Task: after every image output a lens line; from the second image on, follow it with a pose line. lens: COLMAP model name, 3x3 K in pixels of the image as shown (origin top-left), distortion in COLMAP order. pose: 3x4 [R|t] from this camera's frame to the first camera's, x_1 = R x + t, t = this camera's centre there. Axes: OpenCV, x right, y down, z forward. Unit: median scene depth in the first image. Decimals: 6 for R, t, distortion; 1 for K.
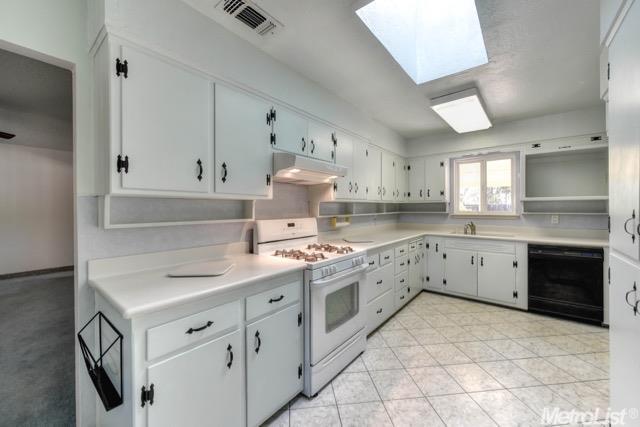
lens RADIAL K [[249.3, 0, 316.2], [0, 249.3, 208.5], [0, 0, 1]] dist [-0.001809, 0.000066]
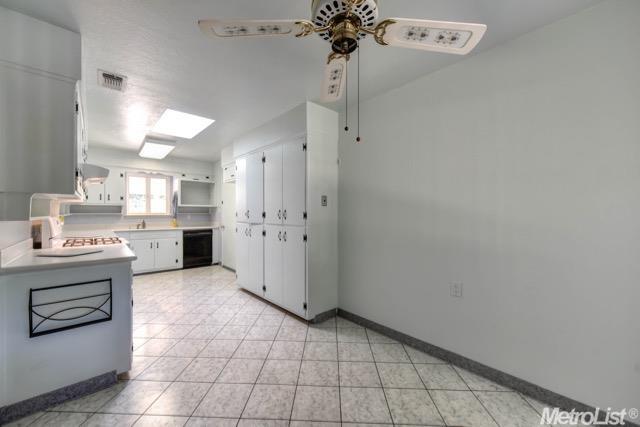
lens RADIAL K [[249.3, 0, 320.7], [0, 249.3, 213.4], [0, 0, 1]] dist [-0.001809, 0.000066]
pose [[0.148201, 0.000994, 0.988957, -0.773469], [-0.001250, 0.999999, -0.000818, 0.018972], [-0.988956, -0.001115, 0.148202, -0.238914]]
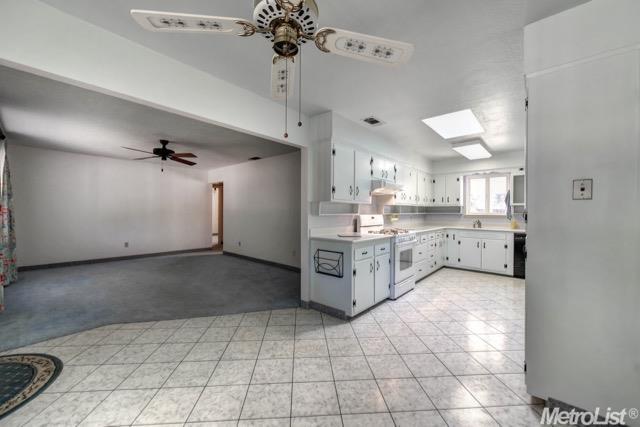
lens RADIAL K [[249.3, 0, 318.6], [0, 249.3, 212.6], [0, 0, 1]] dist [-0.001809, 0.000066]
pose [[0.999459, 0.009221, -0.031570, -0.329247], [-0.009125, 0.999953, 0.003193, 0.019805], [0.031598, -0.002903, 0.999496, -0.605992]]
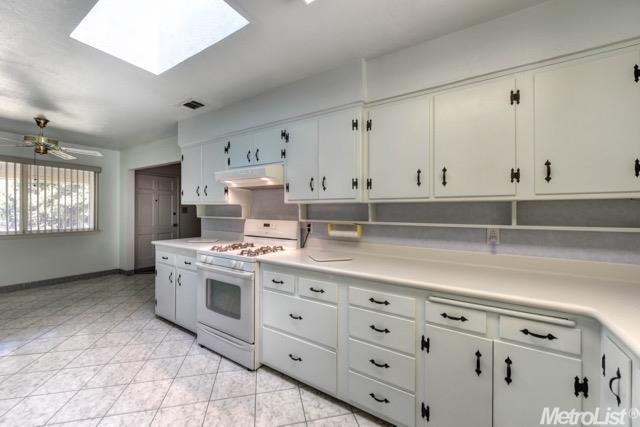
lens RADIAL K [[249.3, 0, 321.4], [0, 249.3, 209.7], [0, 0, 1]] dist [-0.001809, 0.000066]
pose [[0.126908, 0.003544, -0.991908, 0.827640], [-0.009474, 0.999952, 0.002361, -0.008287], [0.991869, 0.009098, 0.126935, 0.844667]]
